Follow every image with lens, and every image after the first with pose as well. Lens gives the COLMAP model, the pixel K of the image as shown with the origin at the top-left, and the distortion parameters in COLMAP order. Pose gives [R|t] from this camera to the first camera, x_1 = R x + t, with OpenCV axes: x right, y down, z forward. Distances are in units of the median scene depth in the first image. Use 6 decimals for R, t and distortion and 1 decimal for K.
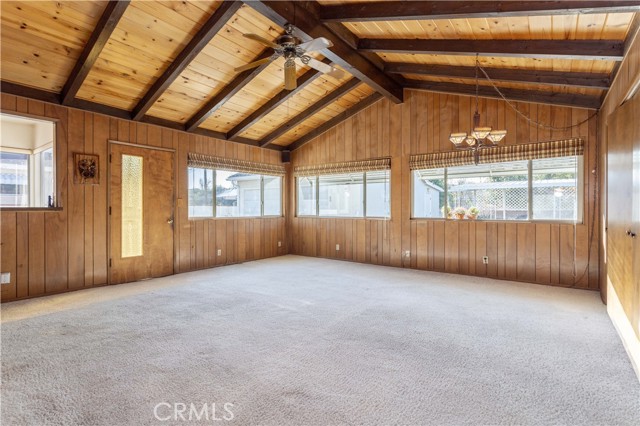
lens RADIAL K [[314.7, 0, 318.6], [0, 314.7, 210.5], [0, 0, 1]] dist [-0.000453, 0.000235]
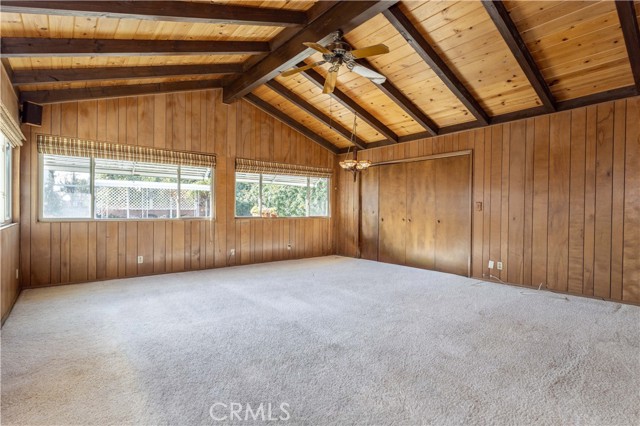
lens RADIAL K [[314.7, 0, 318.6], [0, 314.7, 210.5], [0, 0, 1]] dist [-0.000453, 0.000235]
pose [[0.243345, -0.001844, 0.969938, -0.618065], [-0.001472, 0.999996, 0.002271, -0.001877], [-0.969939, -0.001980, 0.243341, 0.447801]]
